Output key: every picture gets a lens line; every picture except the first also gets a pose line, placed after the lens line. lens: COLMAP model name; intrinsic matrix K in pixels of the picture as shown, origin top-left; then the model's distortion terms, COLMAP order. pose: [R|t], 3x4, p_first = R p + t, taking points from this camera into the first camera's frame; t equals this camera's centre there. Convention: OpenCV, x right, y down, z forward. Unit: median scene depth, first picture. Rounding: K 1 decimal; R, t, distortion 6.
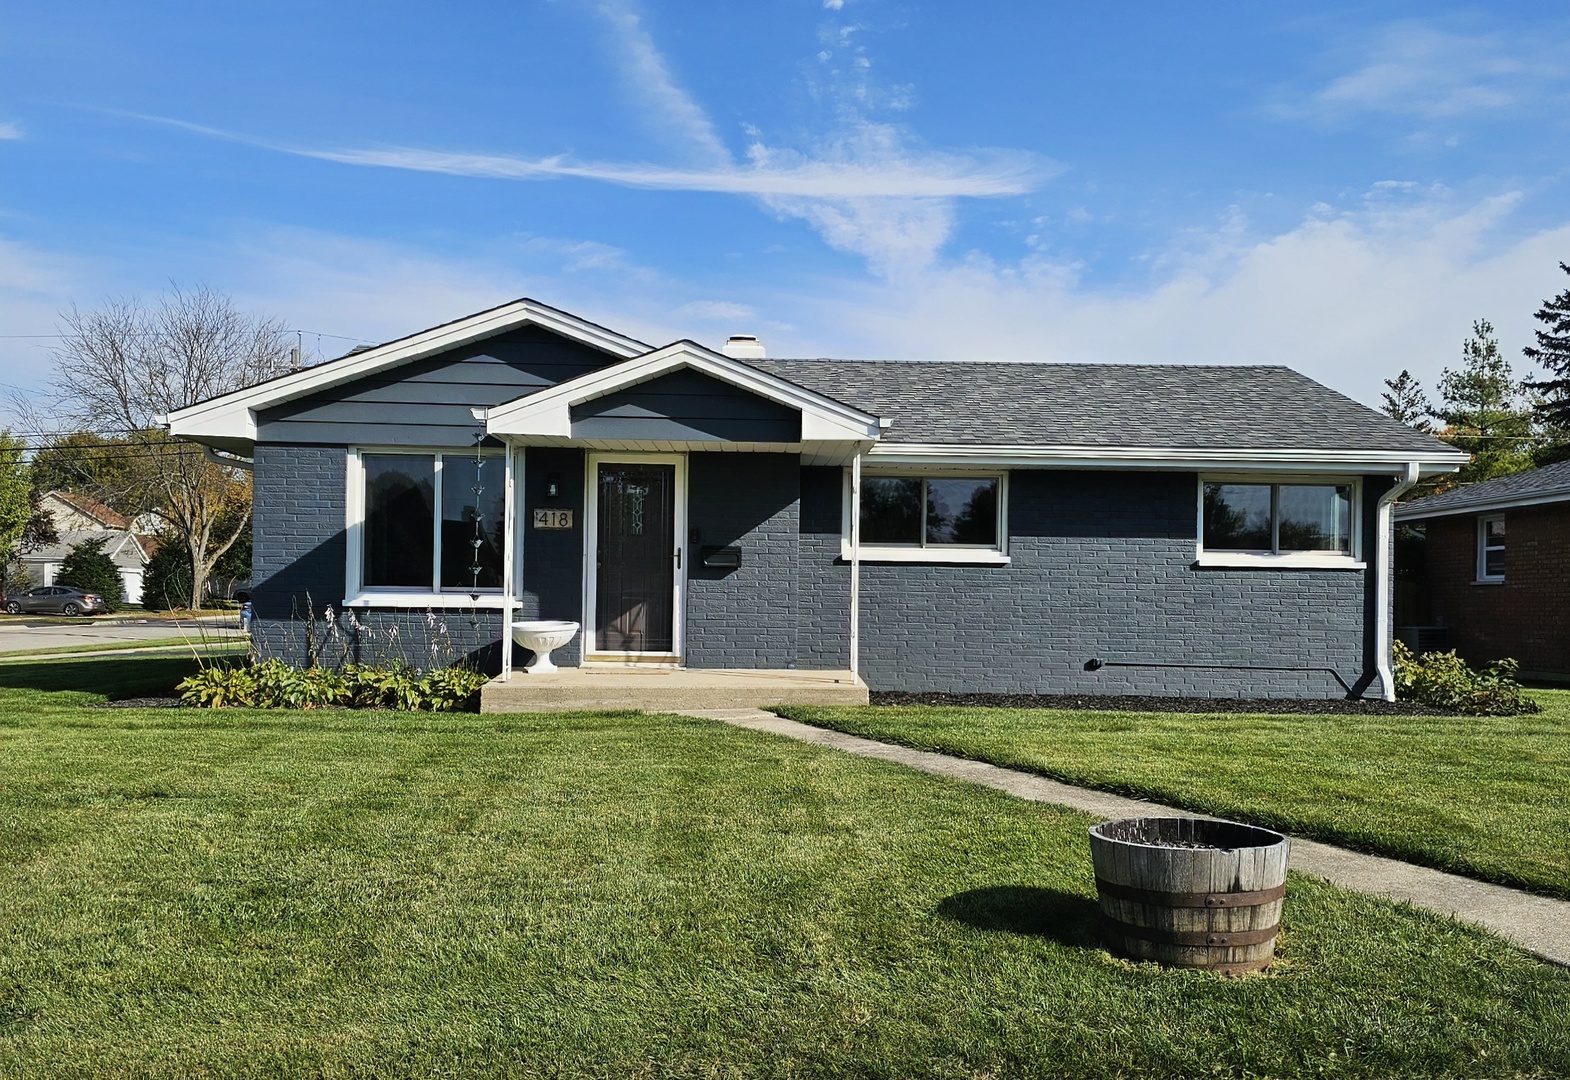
lens RADIAL K [[1552.4, 0, 785.0], [0, 1552.4, 540.0], [0, 0, 1]] dist [0.166168, -0.323554]
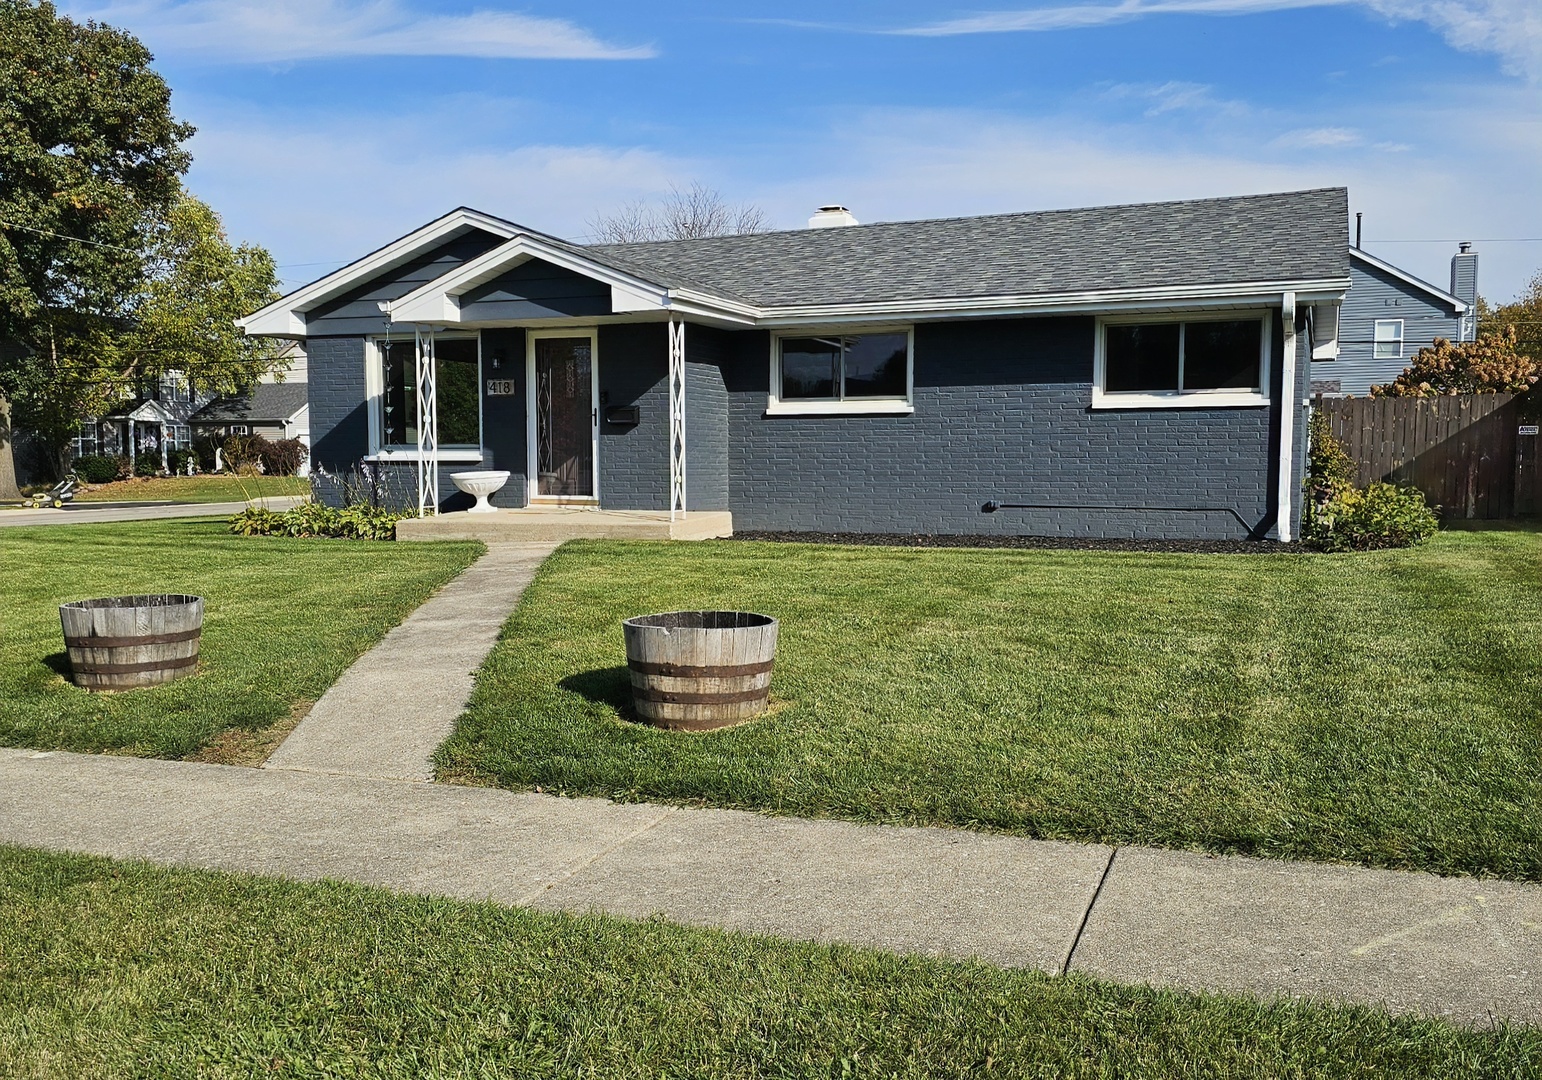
lens RADIAL K [[1506.3, 0, 686.6], [0, 1506.3, 571.1], [0, 0, 1]] dist [0.115321, -0.115758]
pose [[0.893526, 0.017747, -0.448661, 0.471891], [0.032228, 0.994107, 0.103506, 0.010605], [0.447854, -0.106945, 0.887688, -0.004181]]
